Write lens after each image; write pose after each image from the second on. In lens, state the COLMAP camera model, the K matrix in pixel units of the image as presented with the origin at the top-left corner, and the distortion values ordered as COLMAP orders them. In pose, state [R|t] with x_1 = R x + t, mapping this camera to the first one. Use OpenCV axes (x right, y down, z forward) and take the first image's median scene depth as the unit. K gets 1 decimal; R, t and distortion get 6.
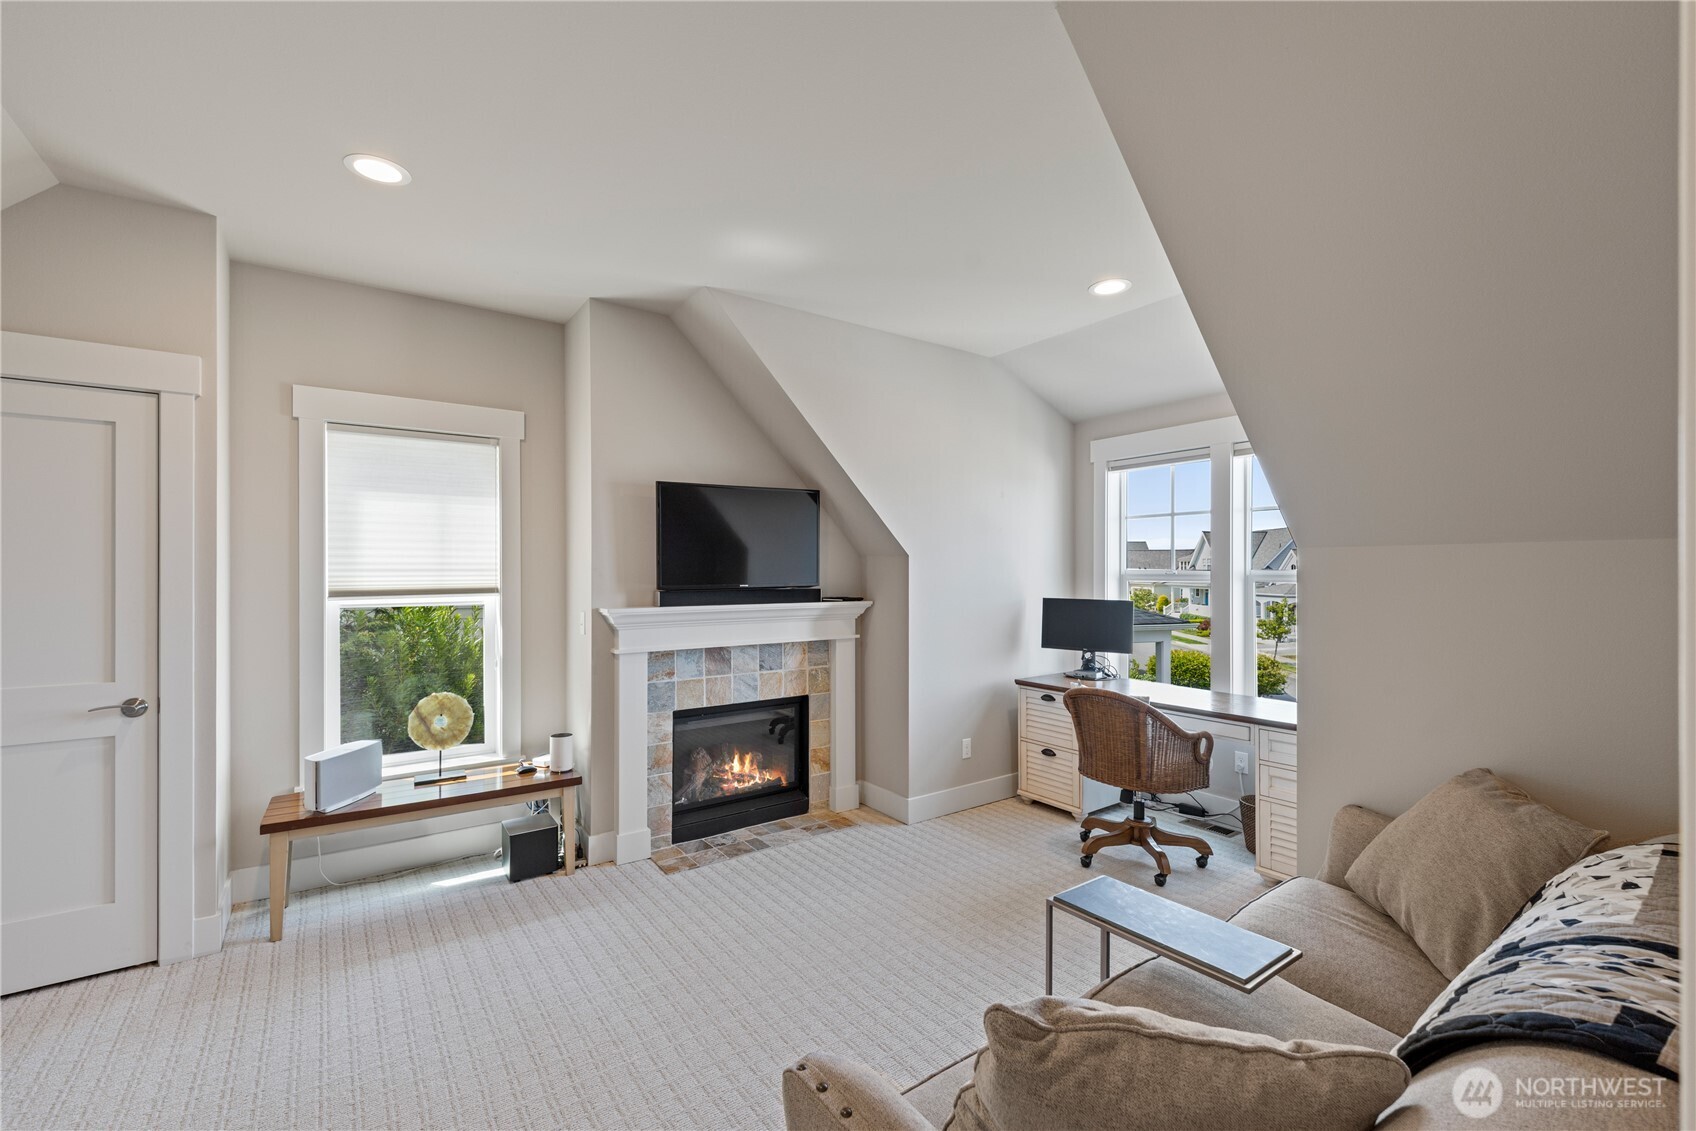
lens RADIAL K [[711.4, 0, 843.0], [0, 711.4, 569.0], [0, 0, 1]] dist [0.013098, -0.000265]
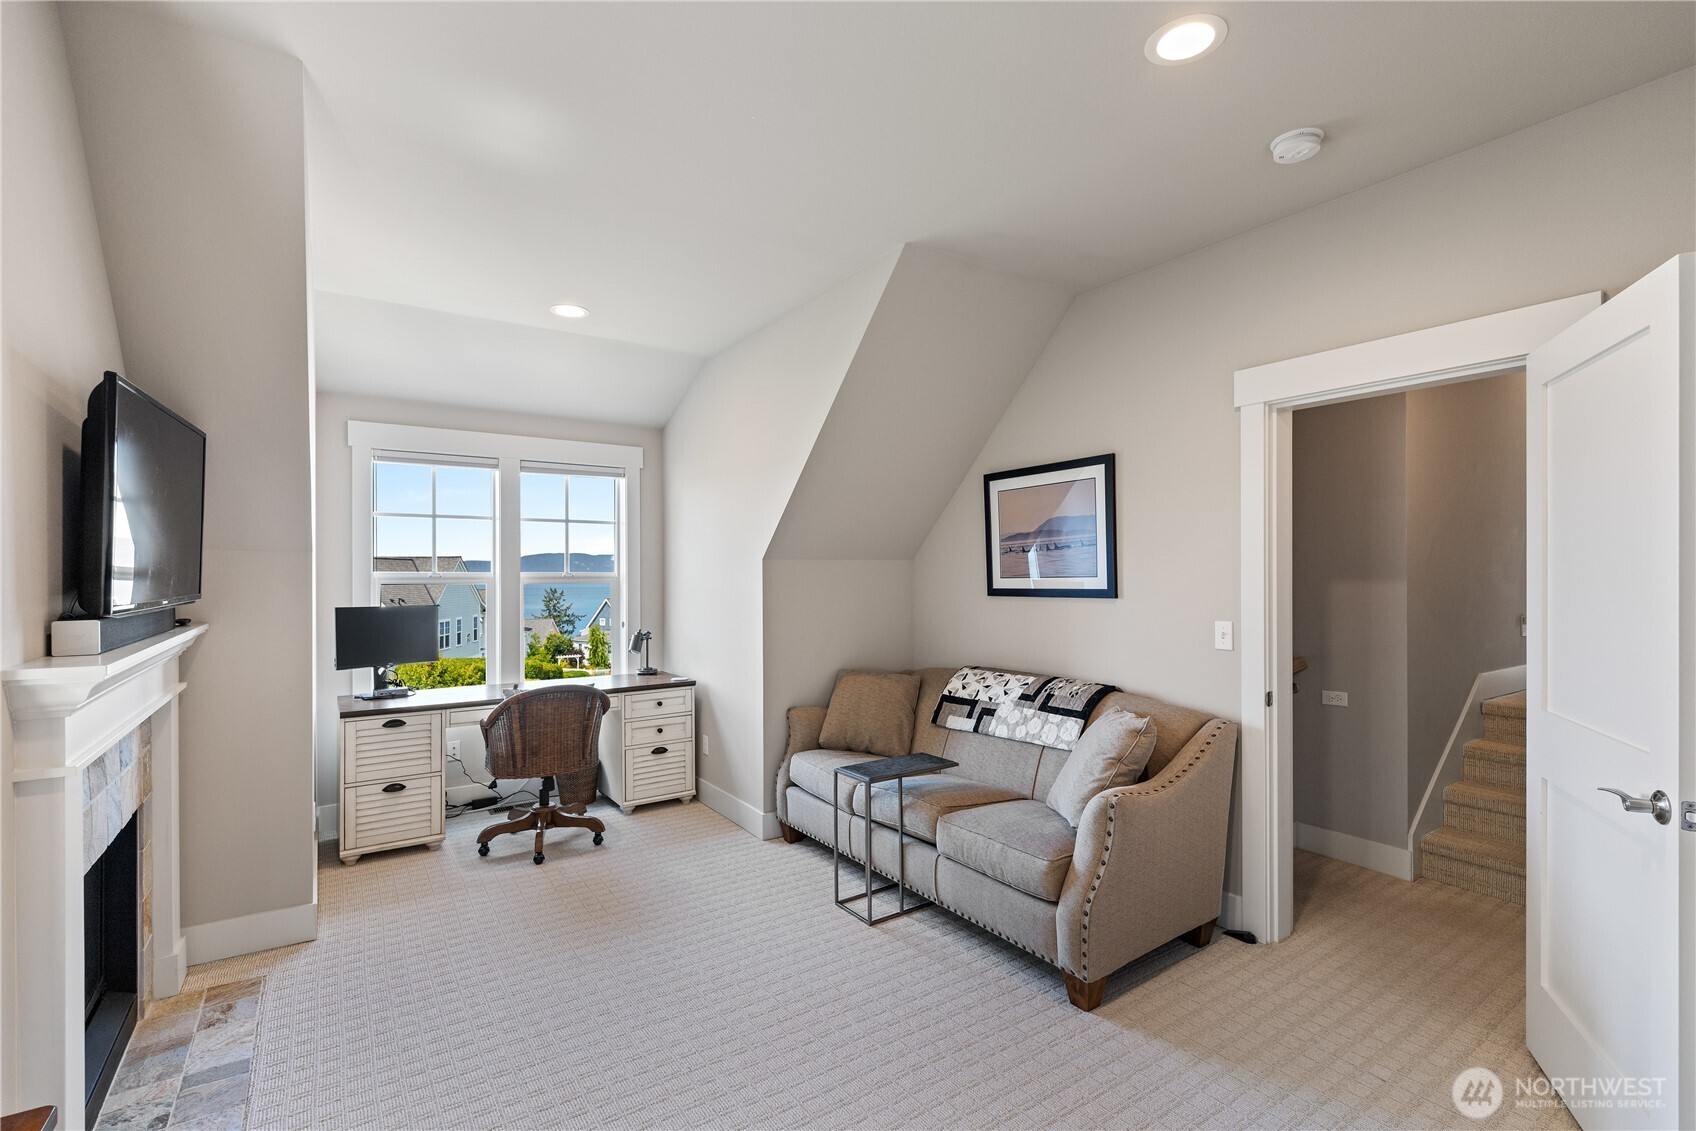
lens RADIAL K [[768.7, 0, 823.7], [0, 768.7, 578.9], [0, 0, 1]] dist [0.001130, -0.000021]
pose [[0.036705, -0.005566, 0.999311, -0.604984], [0.001558, 0.999984, 0.005513, 0.004815], [-0.999325, 0.001354, 0.036713, 0.453657]]
